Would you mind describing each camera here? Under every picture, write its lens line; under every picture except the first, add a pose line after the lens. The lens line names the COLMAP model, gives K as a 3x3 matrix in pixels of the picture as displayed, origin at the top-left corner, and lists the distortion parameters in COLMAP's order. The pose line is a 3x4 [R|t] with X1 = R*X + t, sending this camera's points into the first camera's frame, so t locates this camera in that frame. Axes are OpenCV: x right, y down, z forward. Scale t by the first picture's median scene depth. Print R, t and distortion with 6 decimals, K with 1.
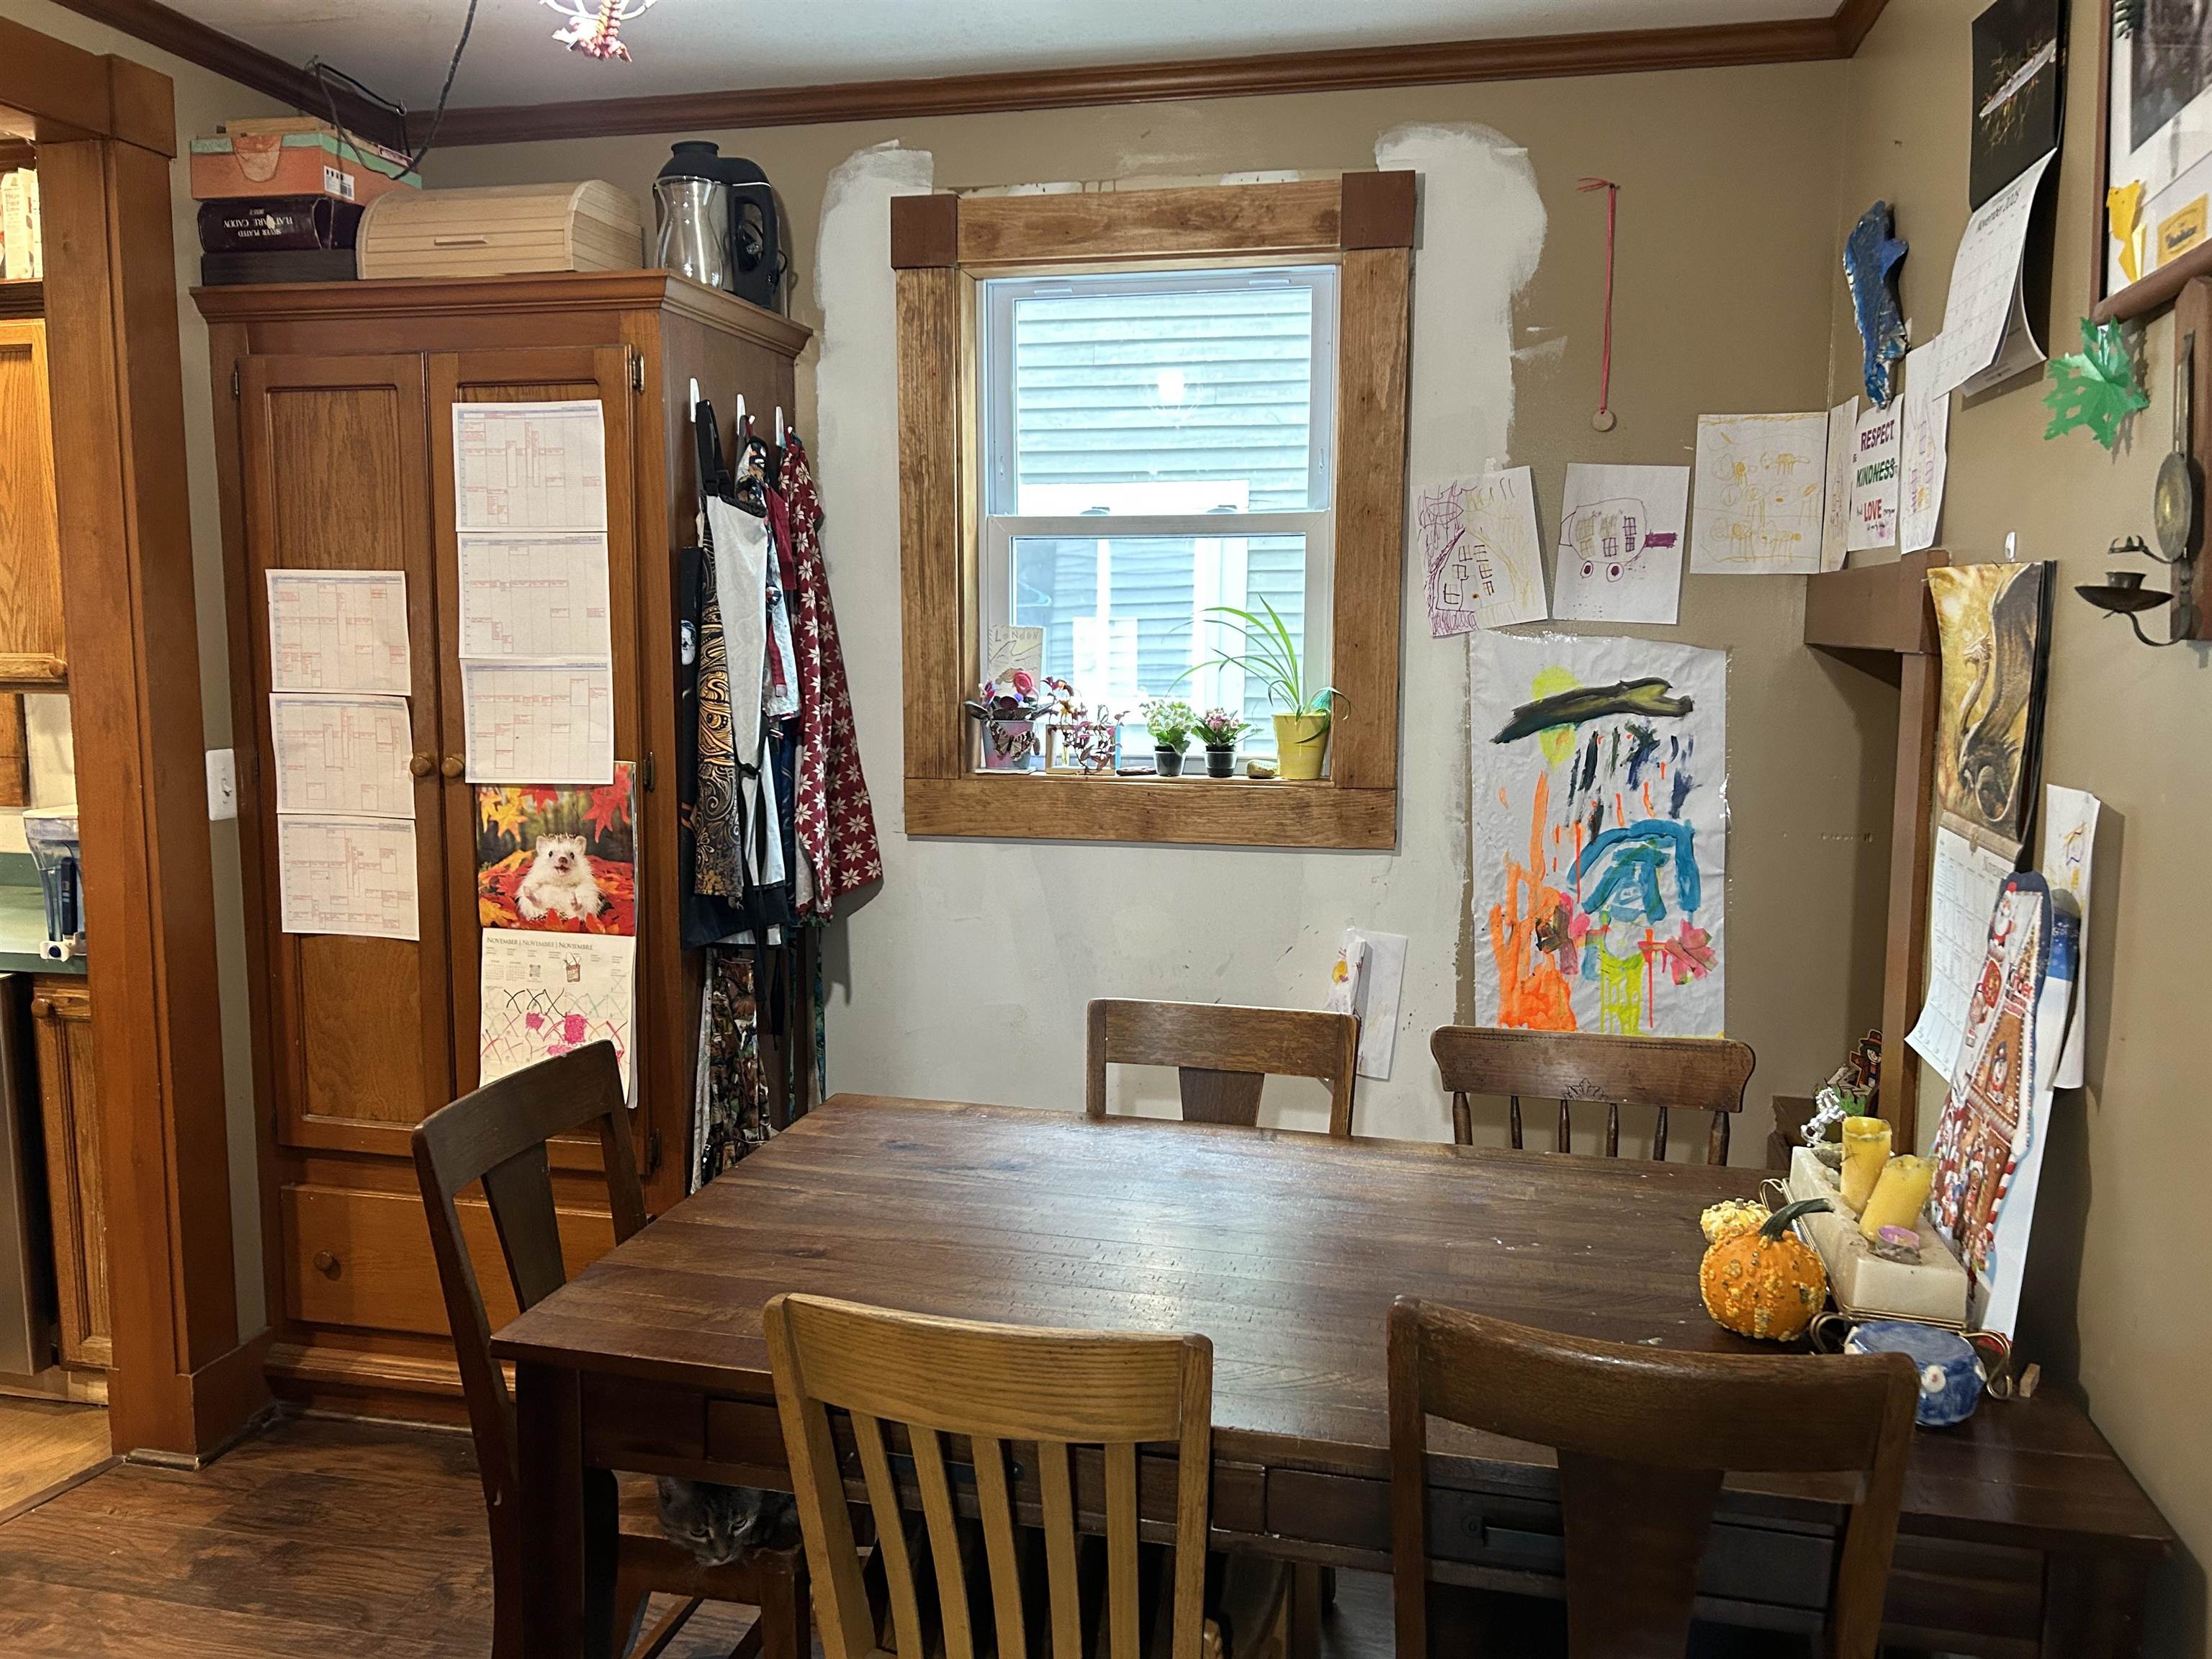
lens RADIAL K [[1664.0, 0, 1097.5], [0, 1664.0, 812.6], [0, 0, 1]] dist [0.044716, -0.051226]
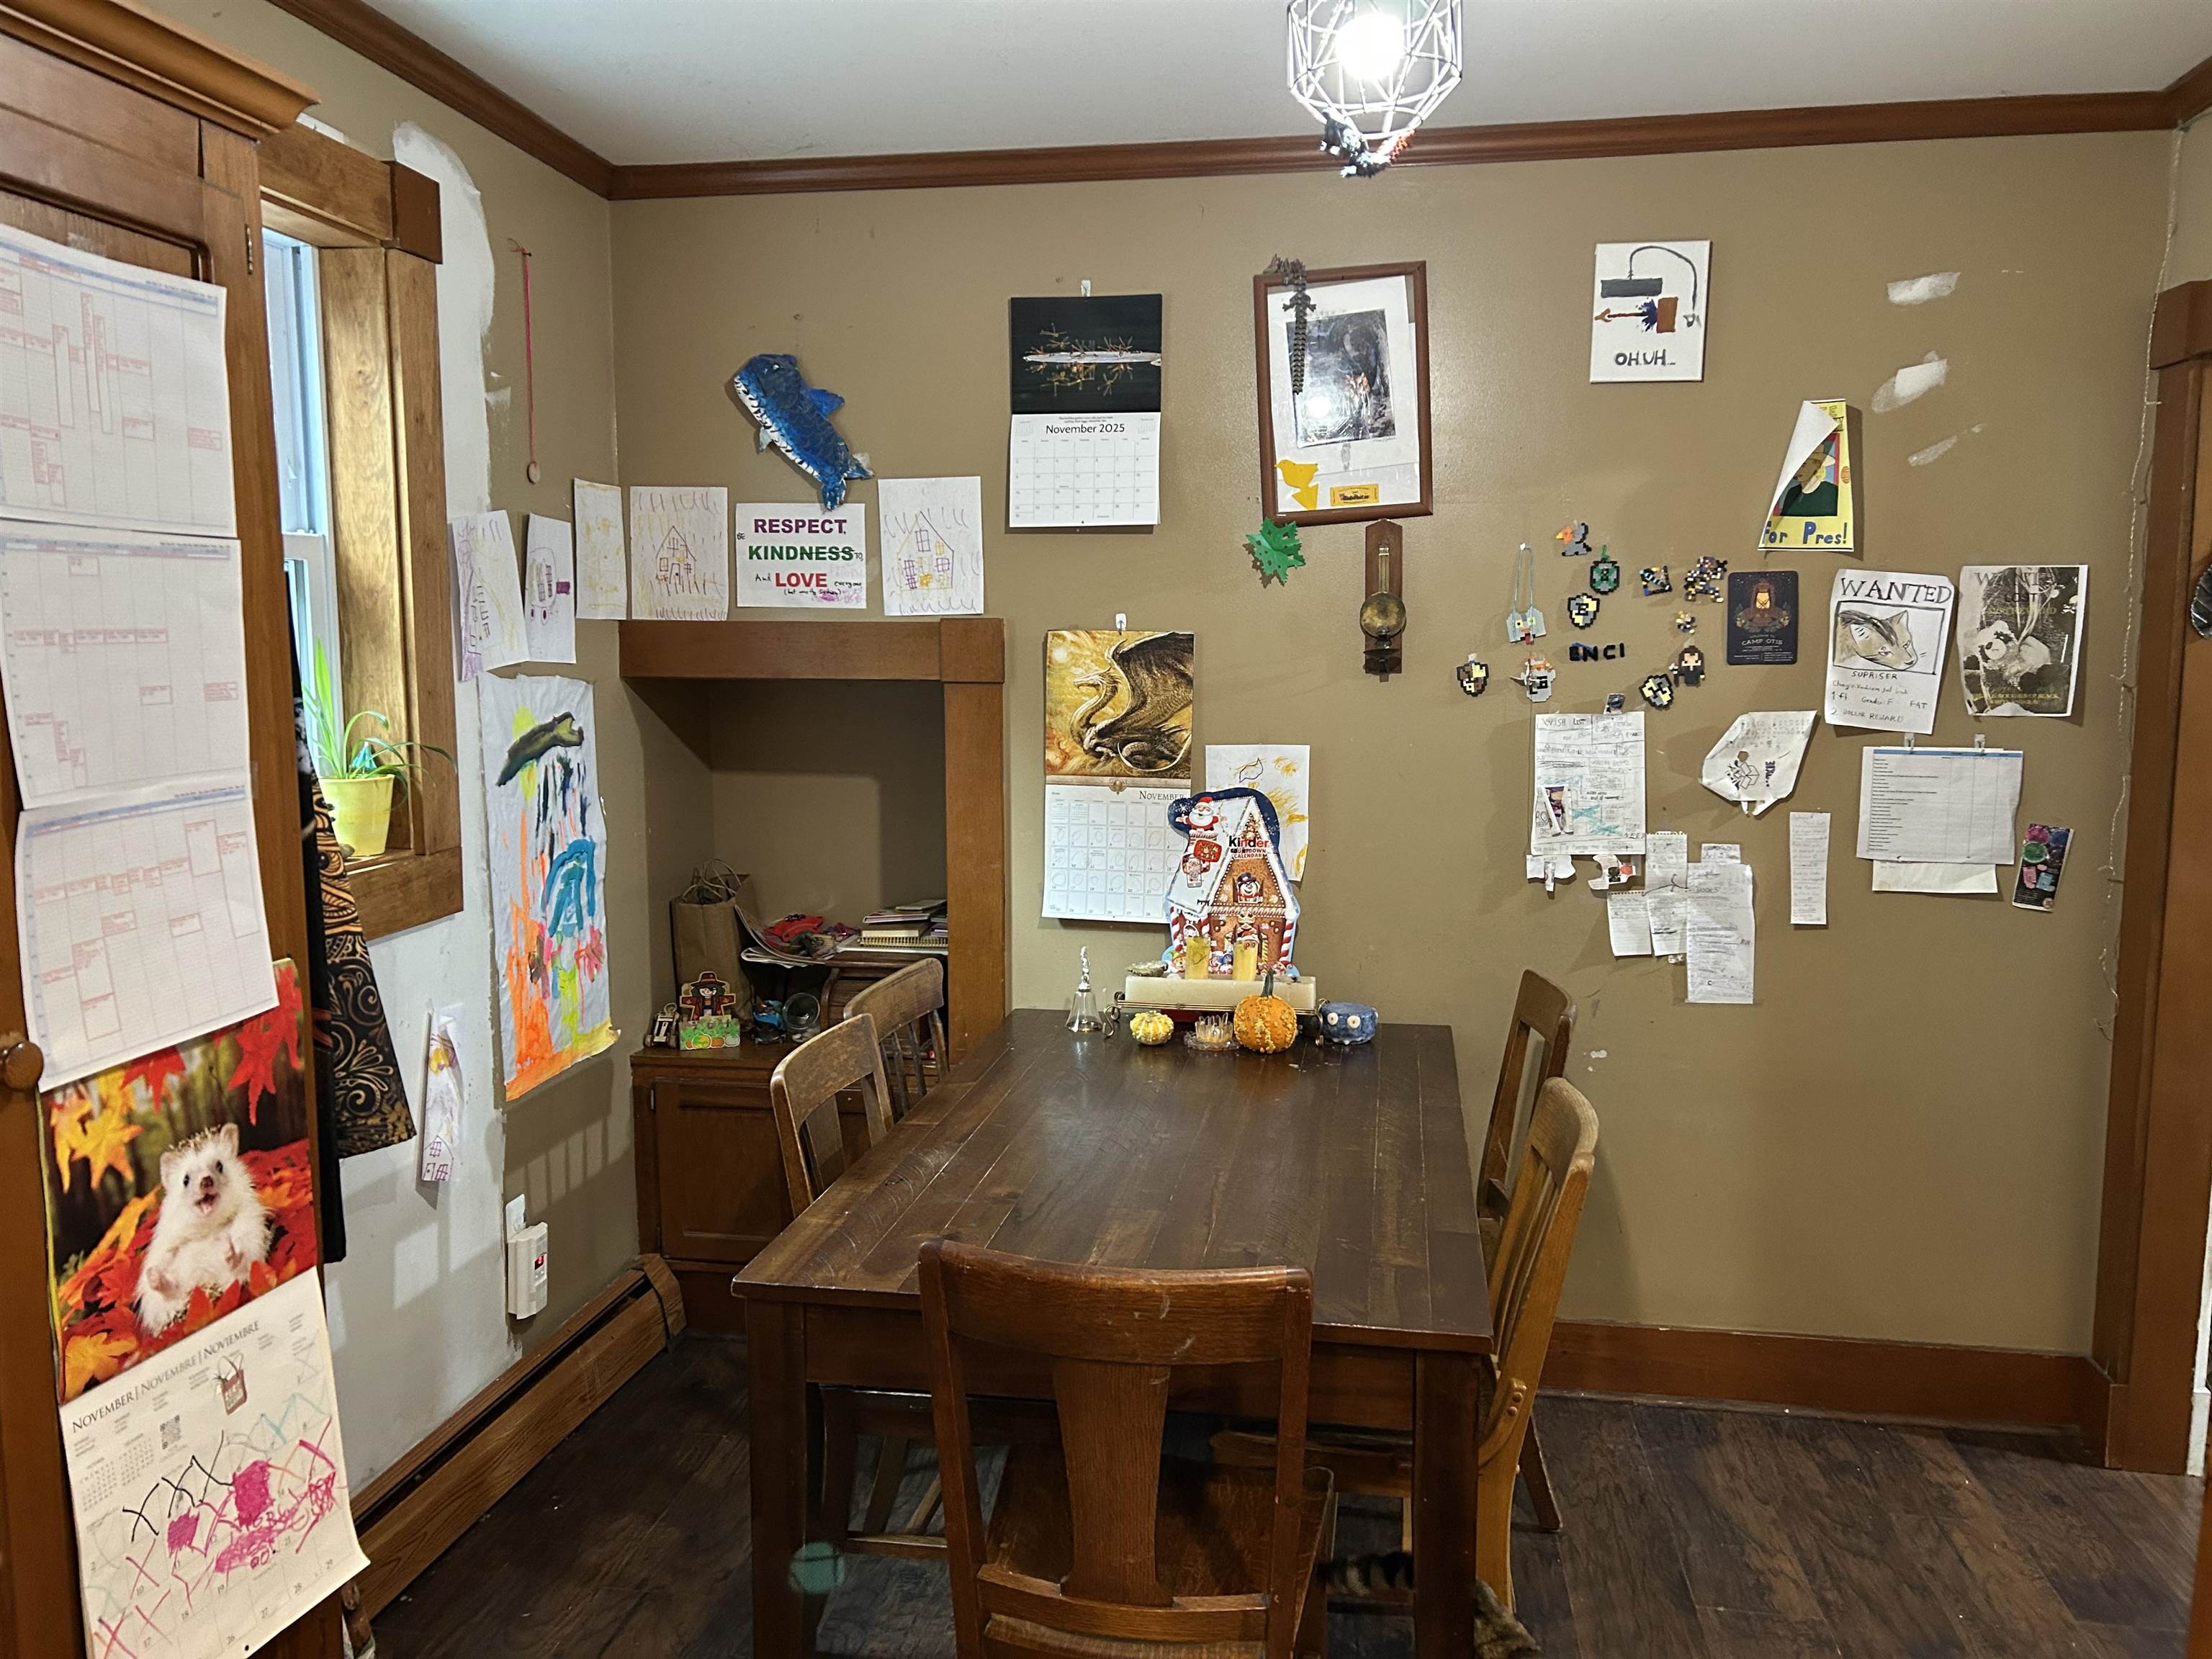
lens RADIAL K [[1664.0, 0, 1097.5], [0, 1664.0, 812.6], [0, 0, 1]] dist [0.044716, -0.051226]
pose [[-0.053965, -0.112543, 0.992180, -0.817197], [0.110807, 0.986817, 0.117961, -0.110741], [-0.992376, 0.116306, -0.040784, 0.734463]]
